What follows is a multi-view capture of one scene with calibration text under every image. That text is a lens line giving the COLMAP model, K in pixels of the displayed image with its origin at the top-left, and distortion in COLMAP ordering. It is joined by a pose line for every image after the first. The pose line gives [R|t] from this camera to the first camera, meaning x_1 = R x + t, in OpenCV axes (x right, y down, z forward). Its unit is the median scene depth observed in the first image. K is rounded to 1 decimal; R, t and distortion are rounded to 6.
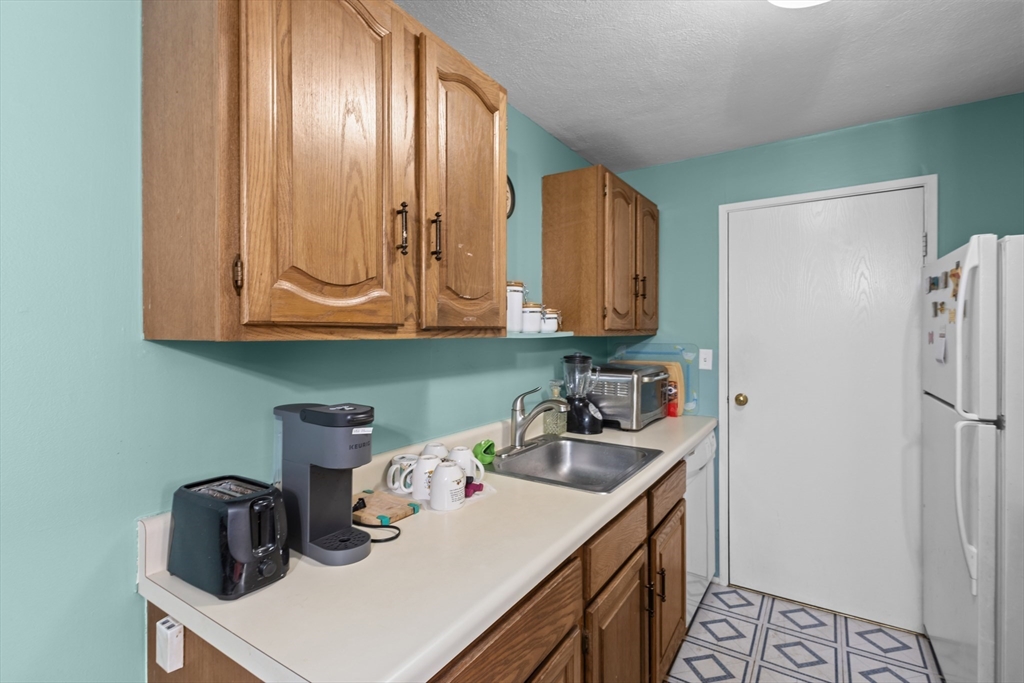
lens RADIAL K [[473.1, 0, 514.3], [0, 473.1, 332.4], [0, 0, 1]] dist [0.003318, -0.000835]
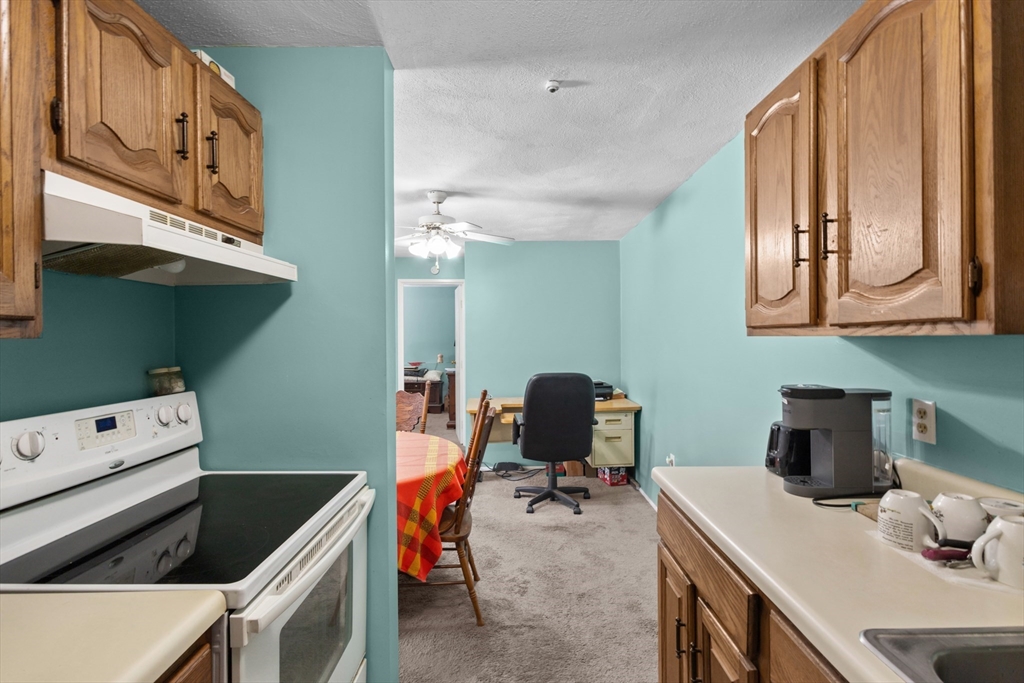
lens RADIAL K [[486.0, 0, 516.8], [0, 486.0, 335.3], [0, 0, 1]] dist [0.004742, -0.001196]
pose [[-0.836775, 0.003952, -0.547532, 0.592750], [0.009470, 0.999929, -0.007256, 0.007733], [0.547465, -0.011257, -0.836753, 0.913053]]
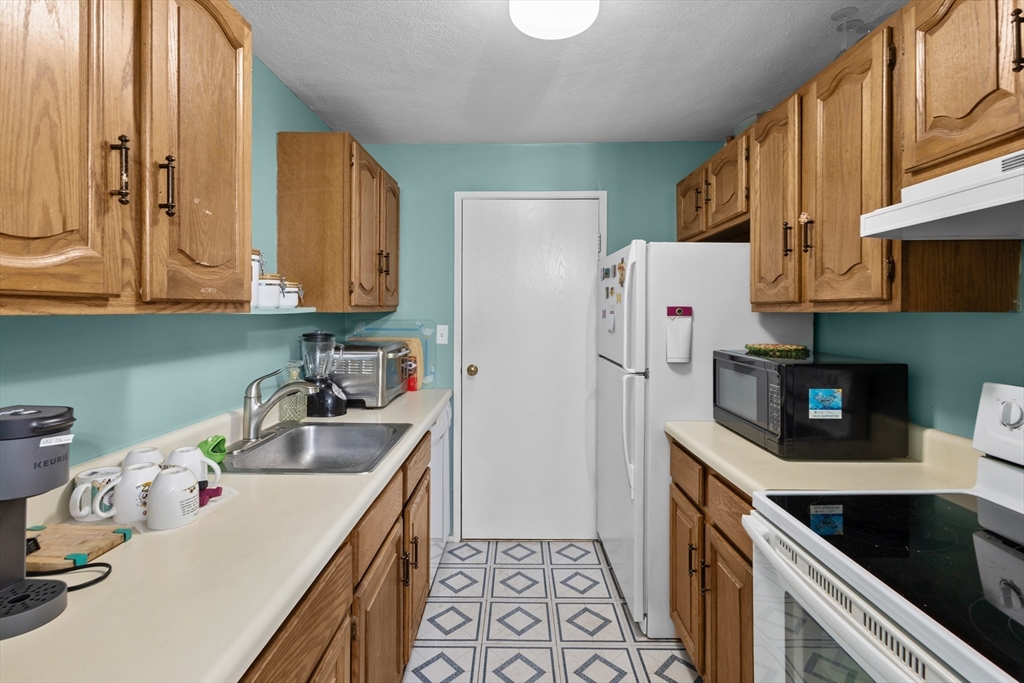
lens RADIAL K [[482.0, 0, 510.5], [0, 482.0, 311.5], [0, 0, 1]] dist [0.003055, -0.001173]
pose [[0.844529, 0.003392, 0.535499, -0.067486], [-0.005646, 0.999981, 0.002569, 0.002258], [-0.535480, -0.005193, 0.844532, 0.001938]]
